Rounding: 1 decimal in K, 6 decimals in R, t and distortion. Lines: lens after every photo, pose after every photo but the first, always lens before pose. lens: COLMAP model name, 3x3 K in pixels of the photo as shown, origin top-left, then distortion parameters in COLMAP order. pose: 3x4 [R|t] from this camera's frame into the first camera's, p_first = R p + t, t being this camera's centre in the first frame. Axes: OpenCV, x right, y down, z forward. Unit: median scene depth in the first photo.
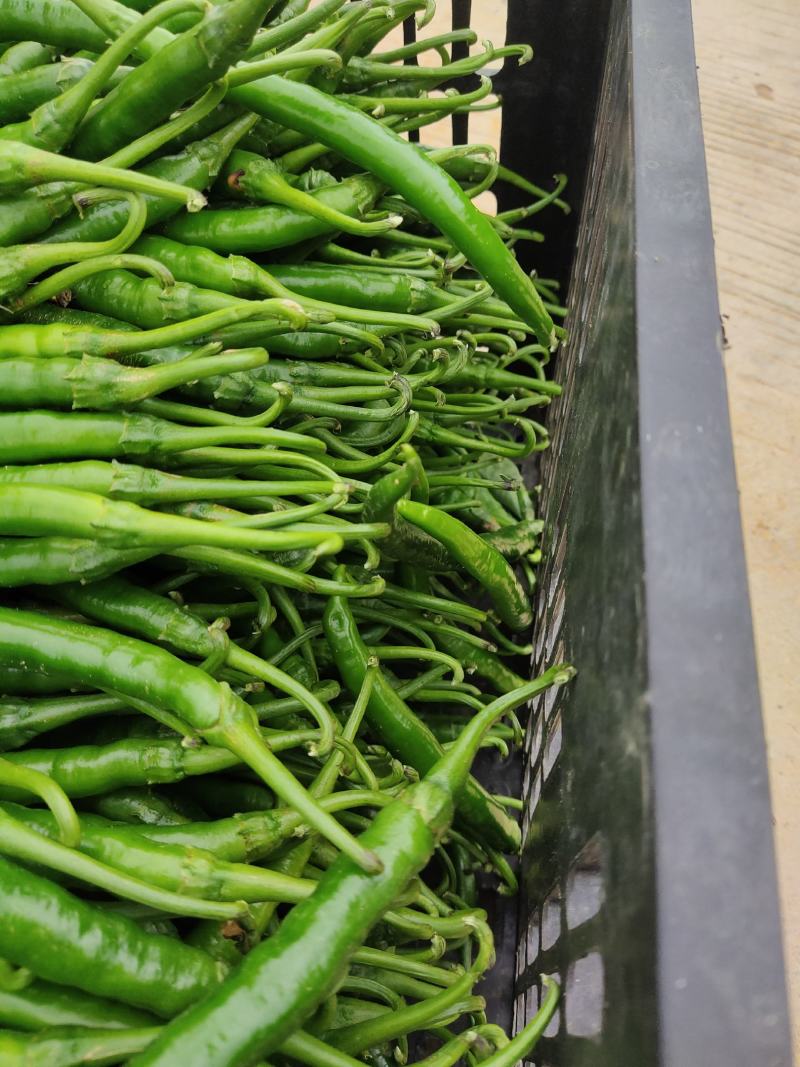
lens RADIAL K [[795.0, 0, 408.0], [0, 795.0, 538.0], [0, 0, 1]] dist [0.080927, -0.115439]
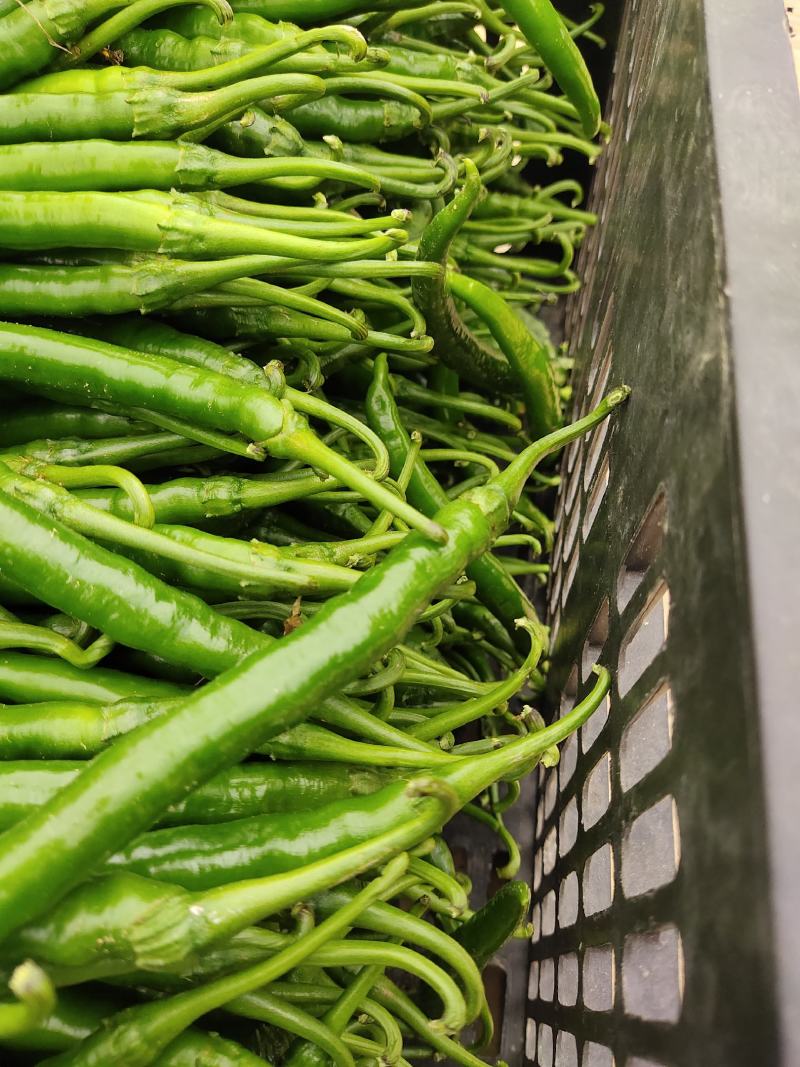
lens RADIAL K [[795.0, 0, 408.1], [0, 795.0, 532.7], [0, 0, 1]] dist [0.080927, -0.115439]
pose [[0.999924, 0.011934, 0.003061, -0.068975], [-0.012035, 0.999298, 0.035483, 0.295822], [-0.002635, -0.035517, 0.999366, -0.028835]]
